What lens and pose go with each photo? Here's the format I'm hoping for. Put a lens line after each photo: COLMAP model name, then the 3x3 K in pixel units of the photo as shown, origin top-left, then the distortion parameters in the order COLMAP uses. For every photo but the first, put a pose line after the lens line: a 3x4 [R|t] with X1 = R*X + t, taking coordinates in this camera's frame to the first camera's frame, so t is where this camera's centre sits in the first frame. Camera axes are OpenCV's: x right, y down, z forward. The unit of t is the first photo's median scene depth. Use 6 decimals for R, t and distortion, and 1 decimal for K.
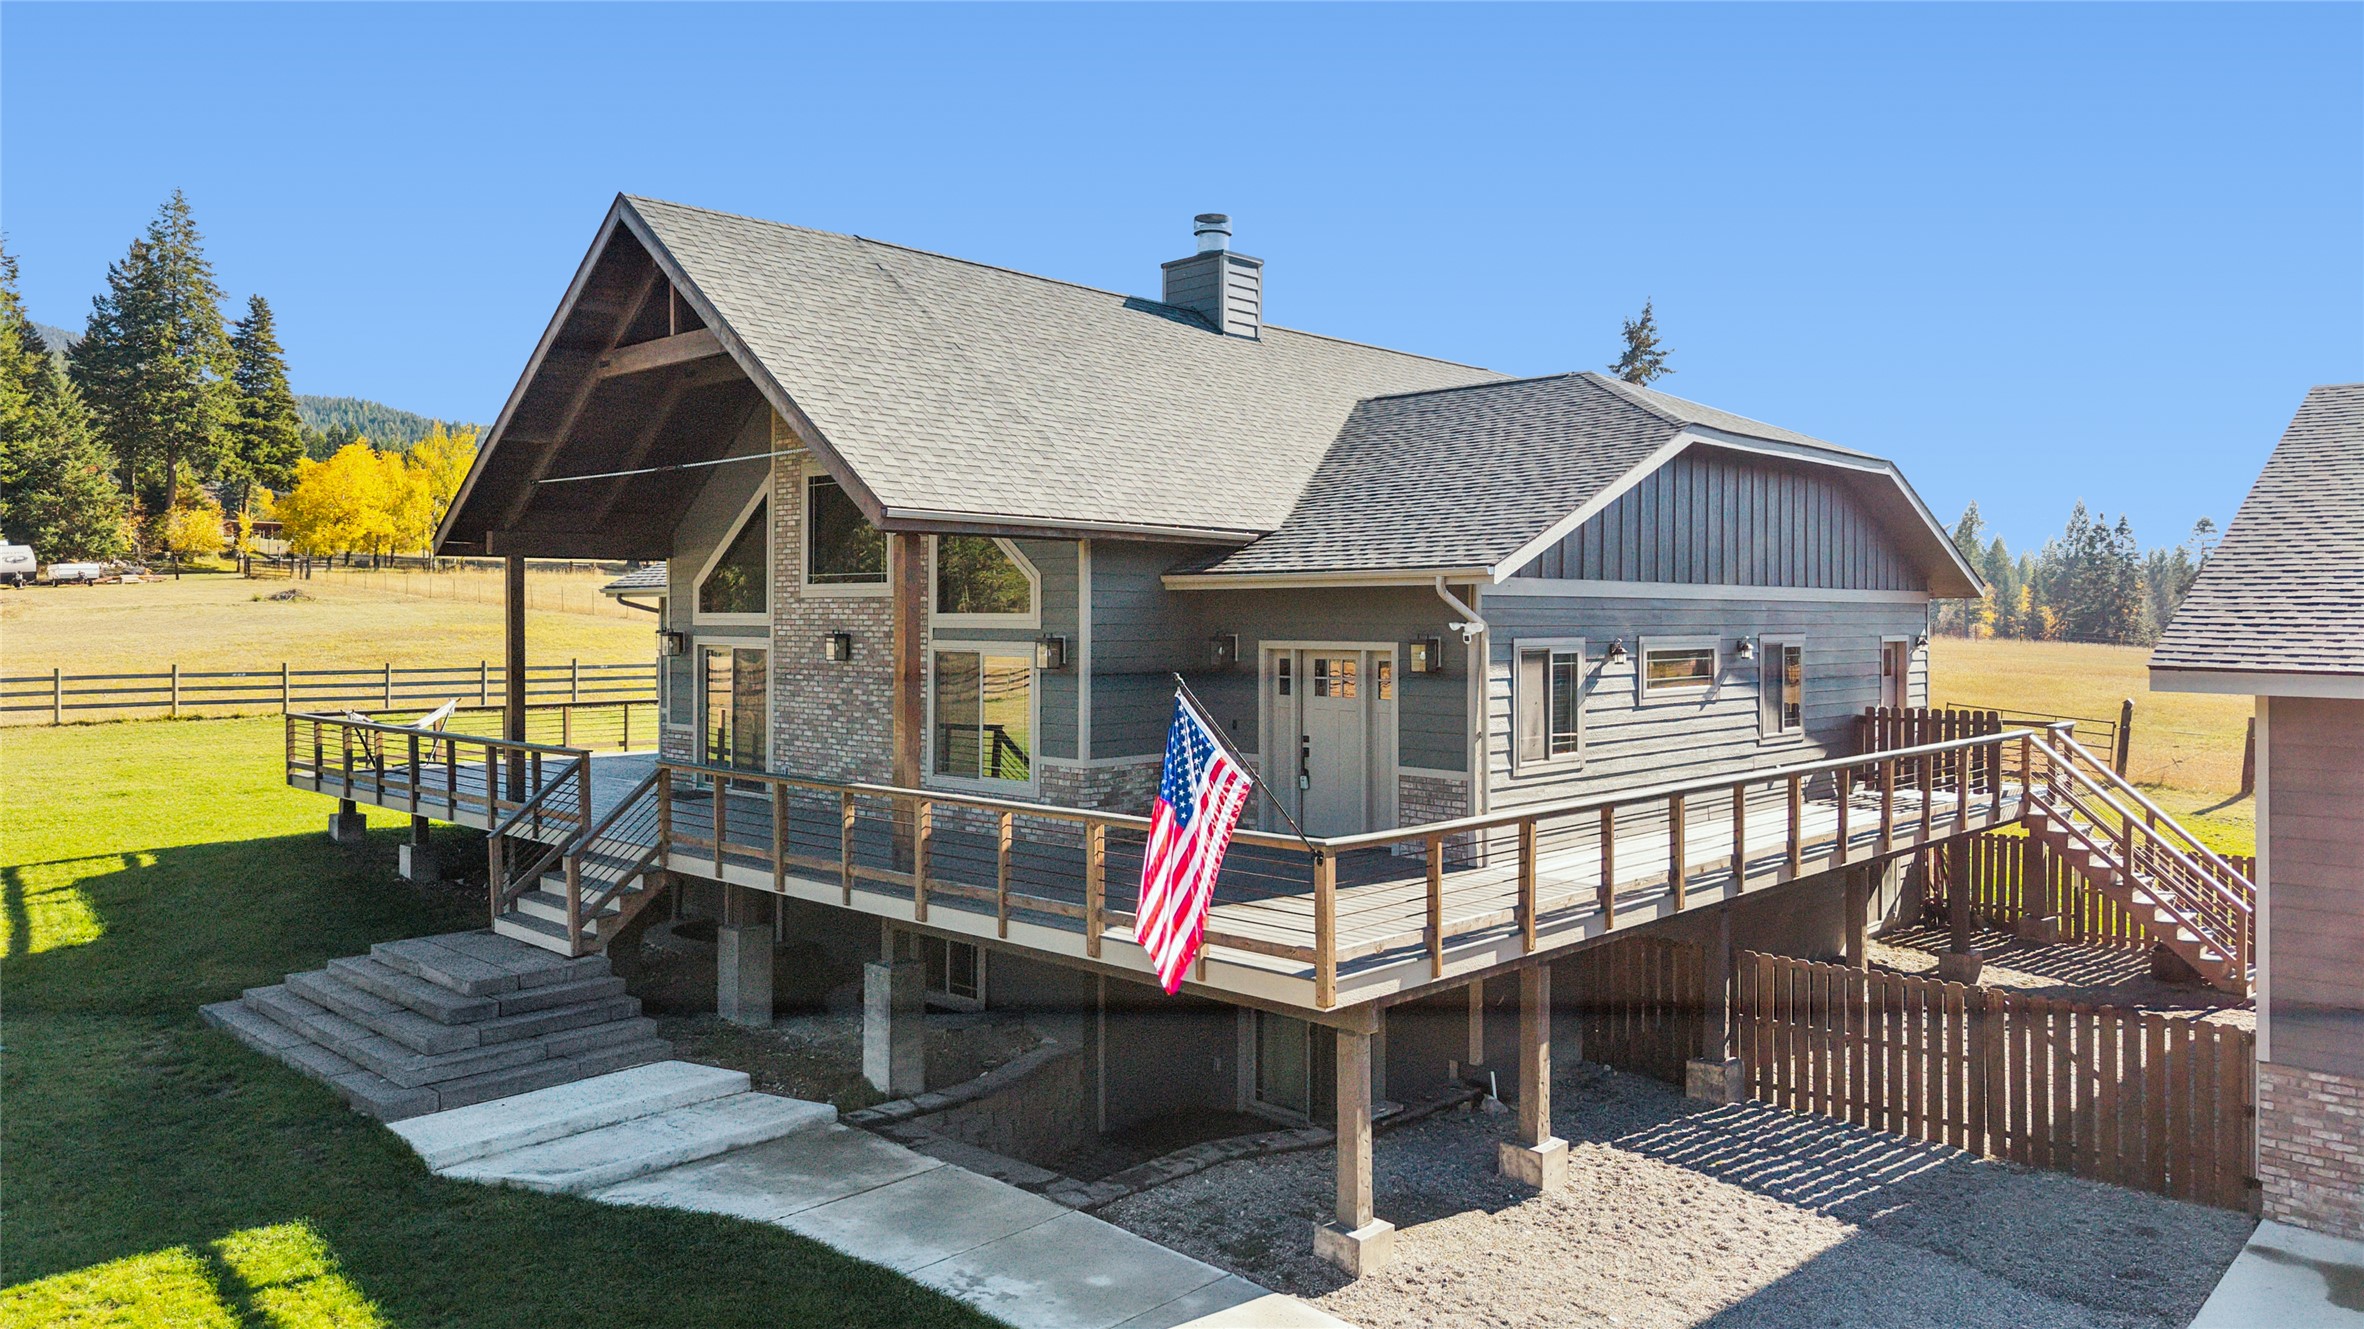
lens RADIAL K [[1590.9, 0, 1202.2], [0, 1590.9, 661.0], [0, 0, 1]] dist [-0.000123, 0.003431]
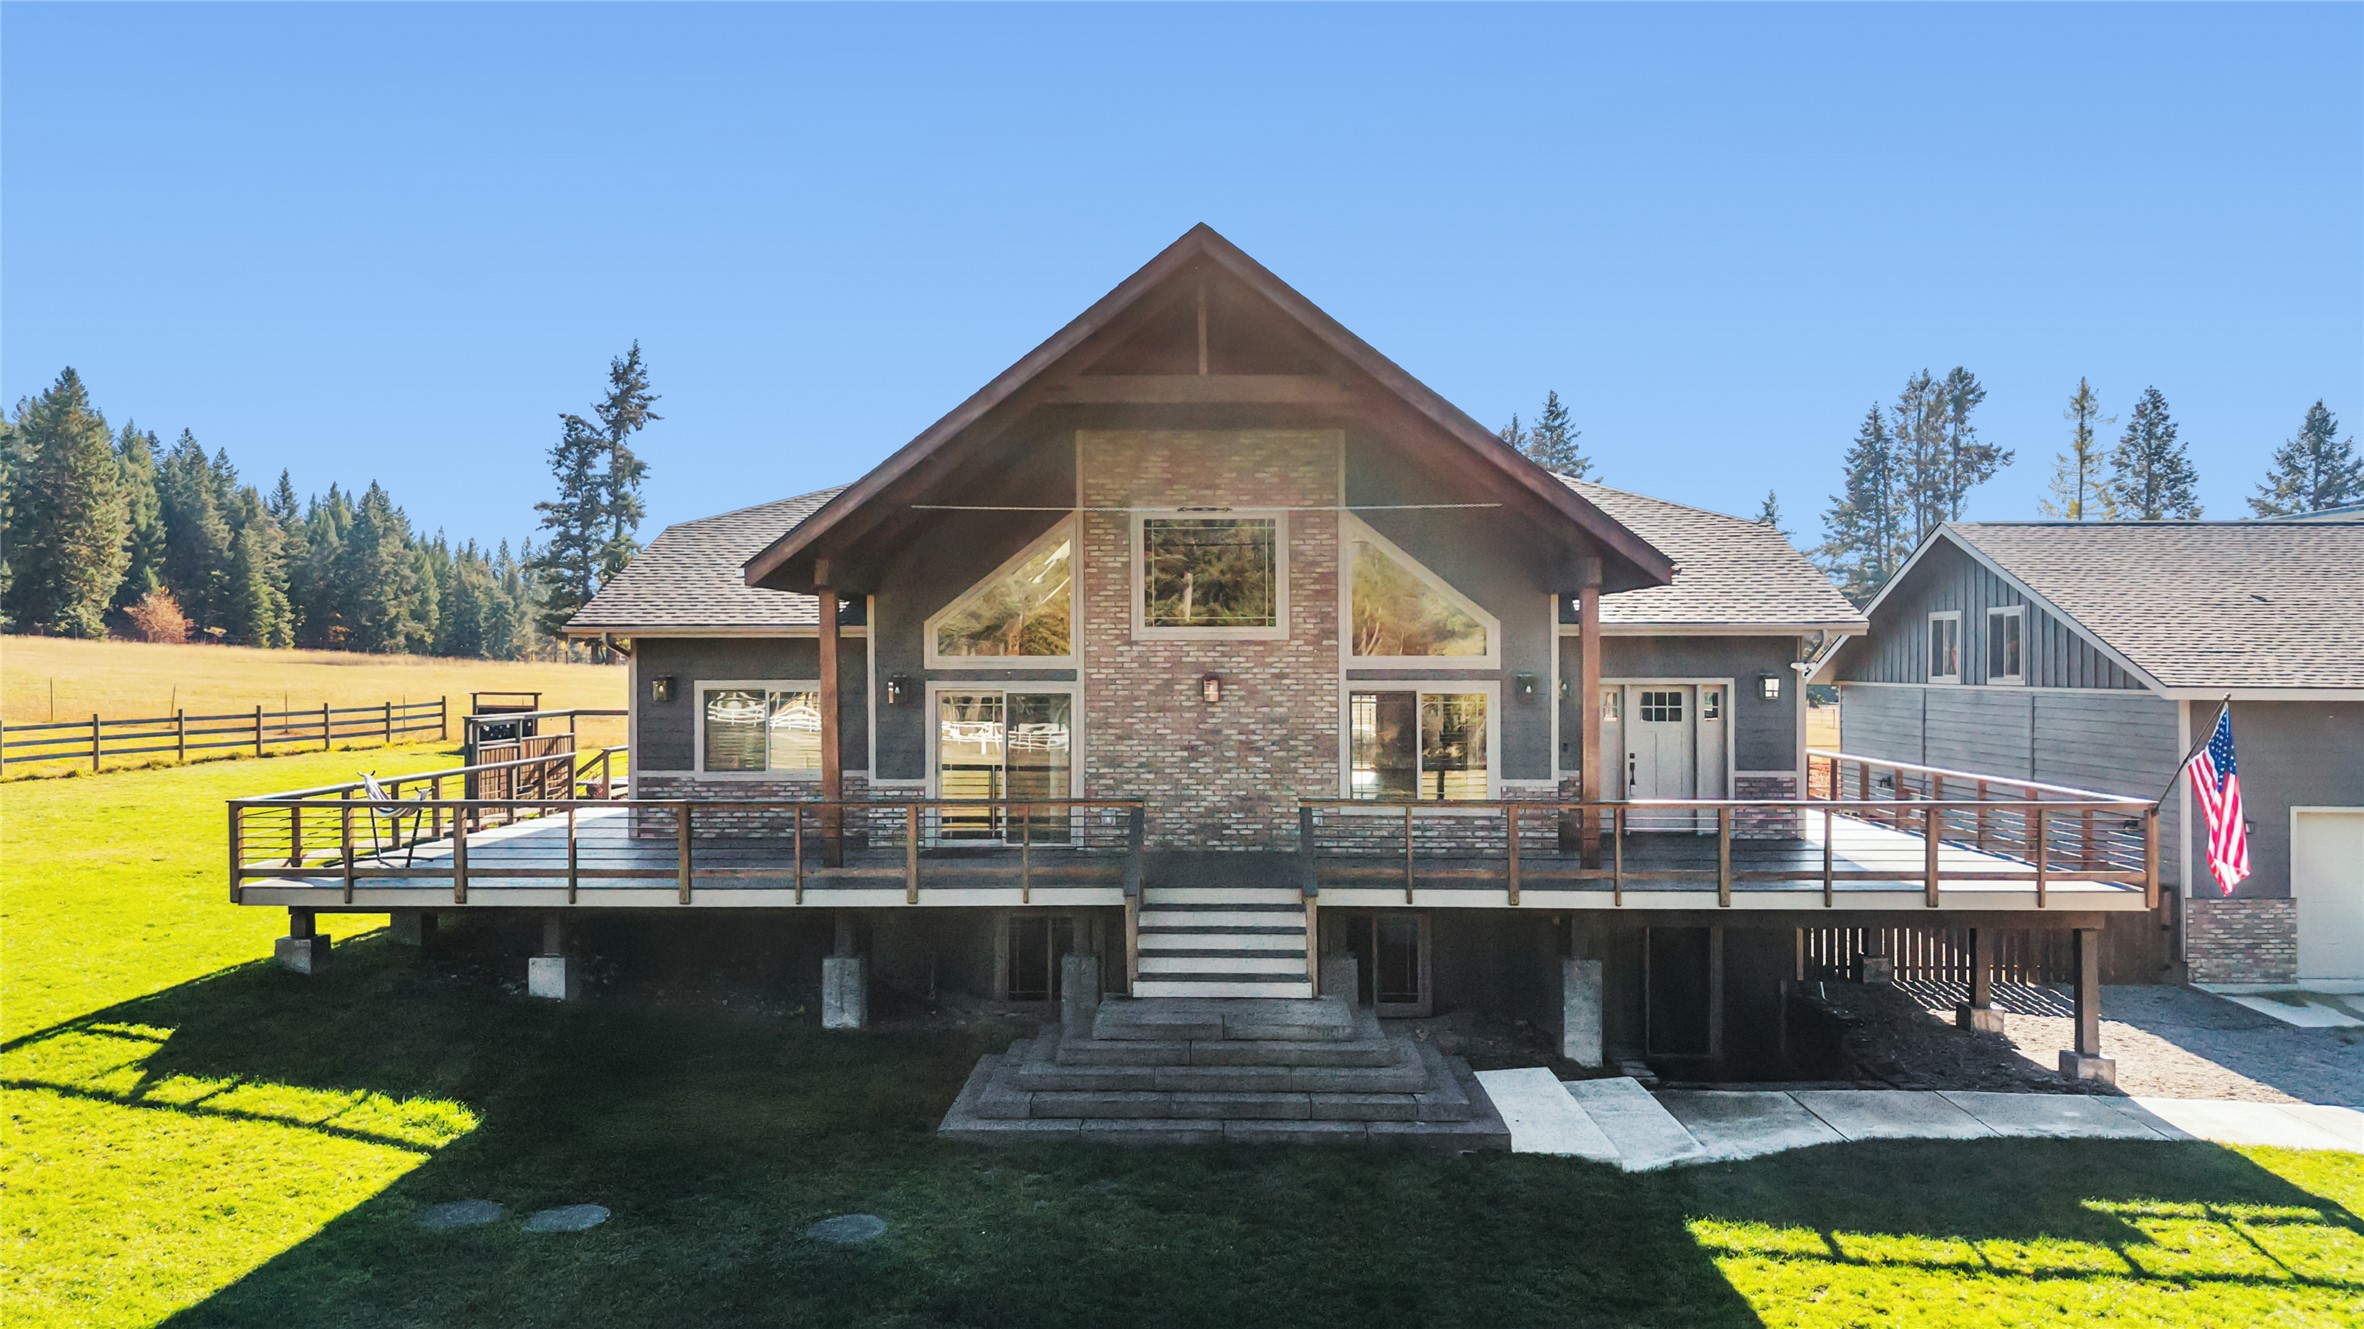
lens RADIAL K [[1590.9, 0, 1202.2], [0, 1590.9, 661.0], [0, 0, 1]] dist [-0.000123, 0.003431]
pose [[0.731694, 0.000177, 0.681633, -1.037703], [0.019330, 0.999592, -0.021010, -0.006235], [-0.681359, 0.028549, 0.731393, 0.288549]]
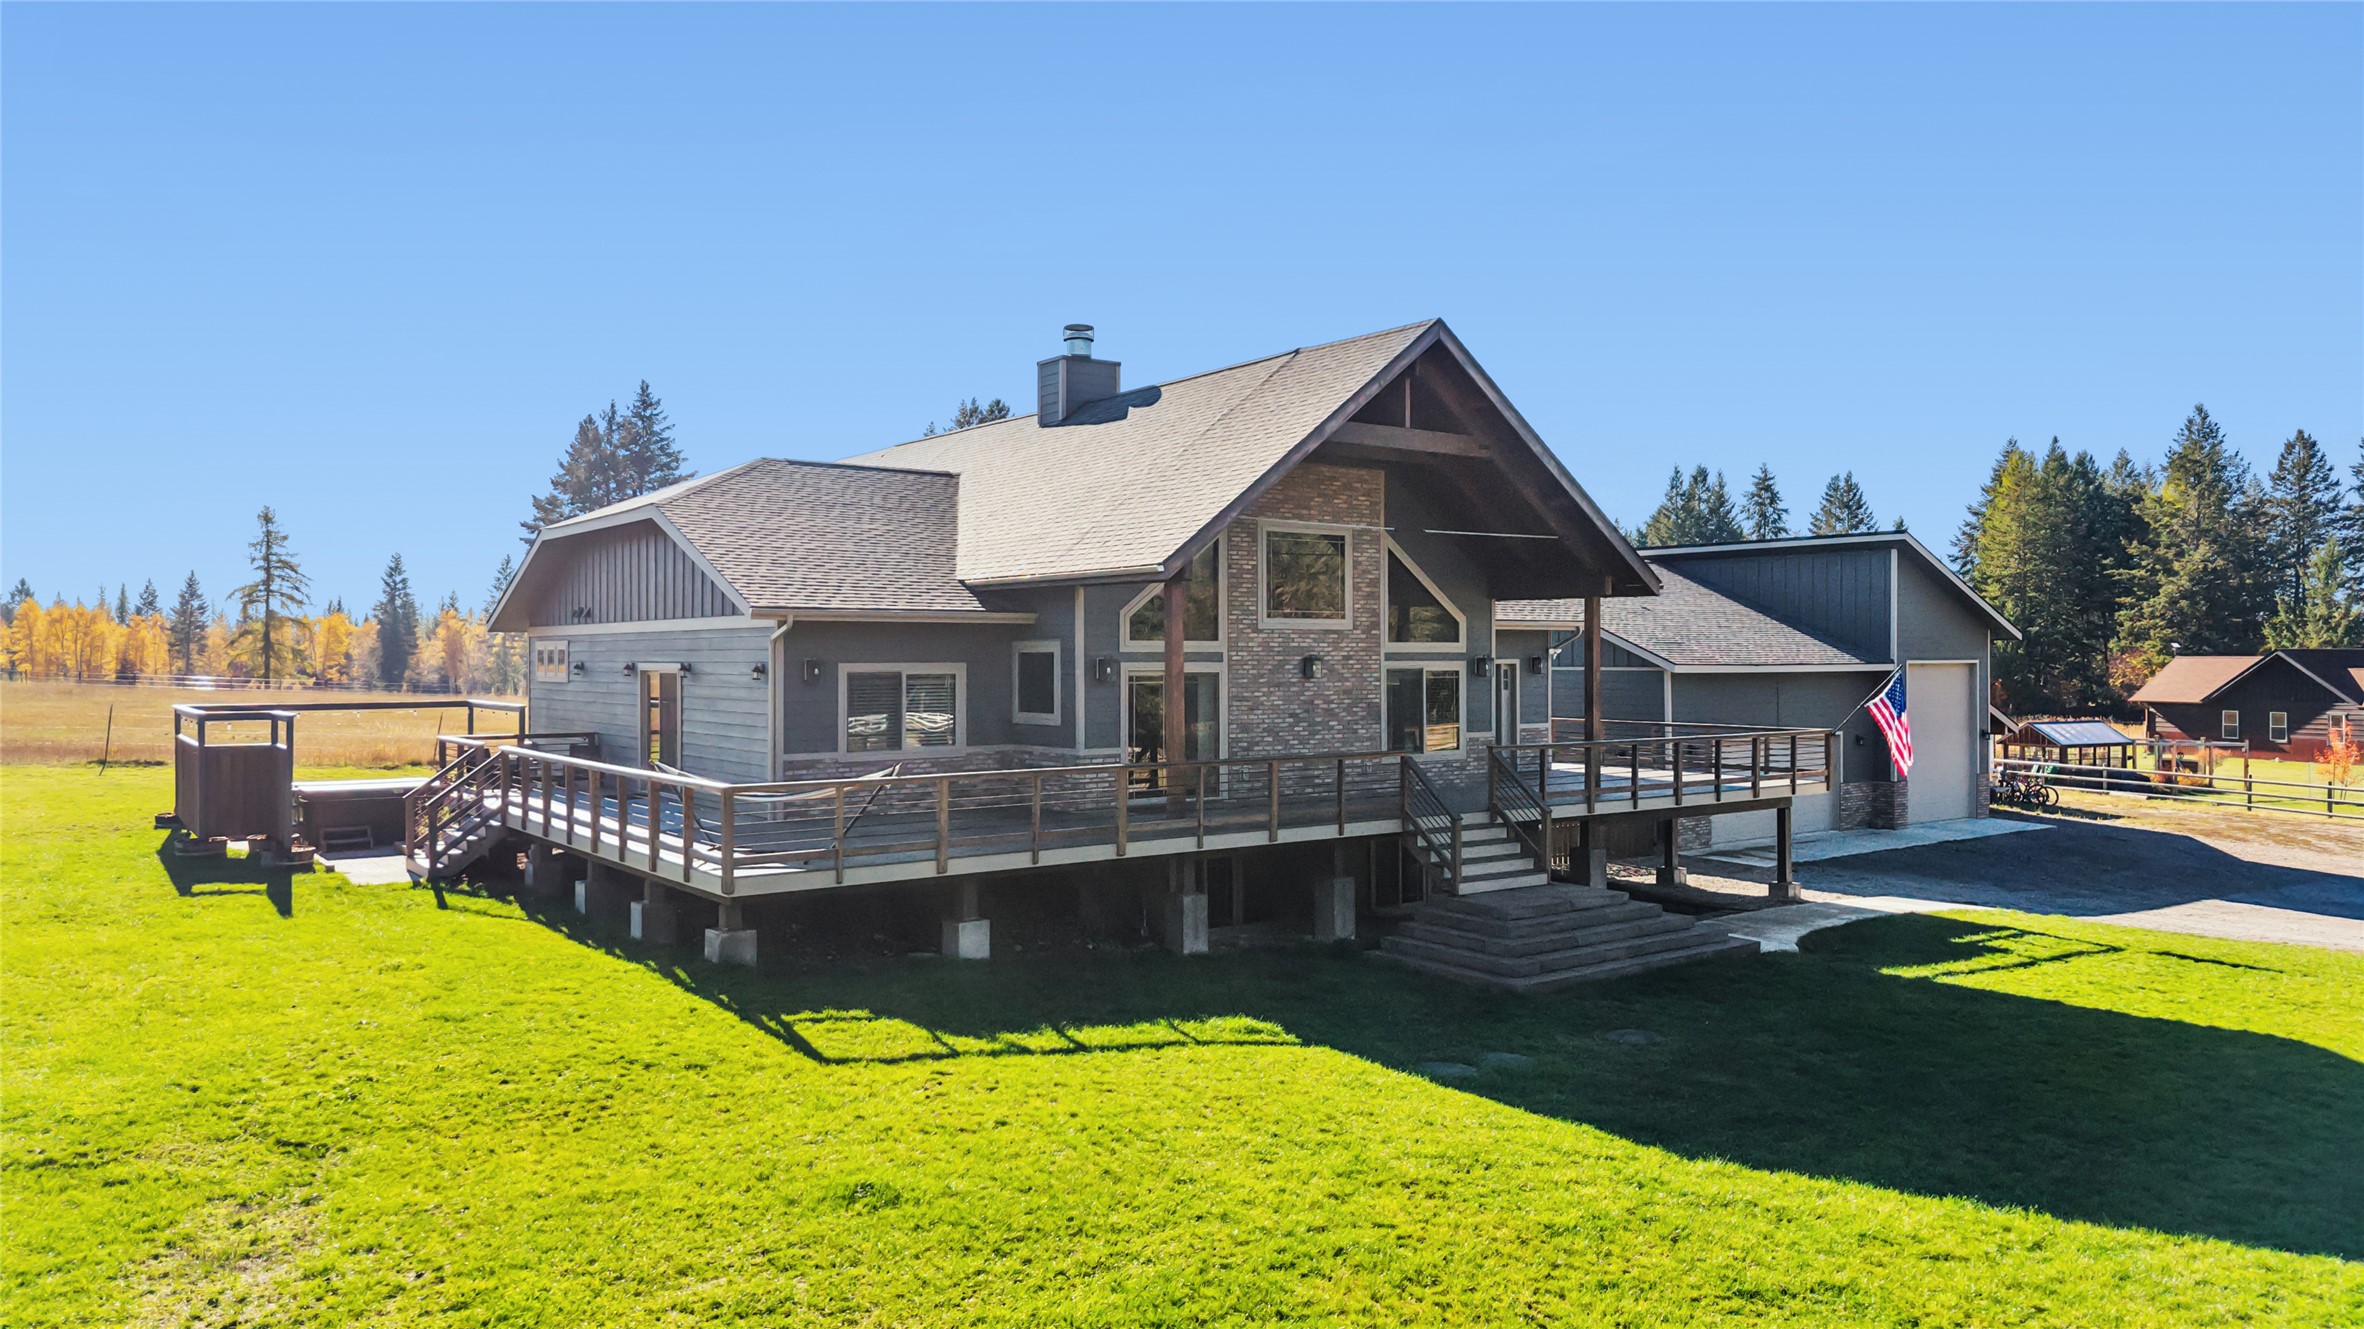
lens RADIAL K [[1563.9, 0, 1182.1], [0, 1563.9, 664.4], [0, 0, 1]] dist [0.113361, -0.164249]
pose [[0.155390, -0.006646, 0.987831, -1.685023], [0.027521, 0.999618, 0.002396, -0.019801], [-0.987470, 0.026814, 0.155514, 1.012756]]
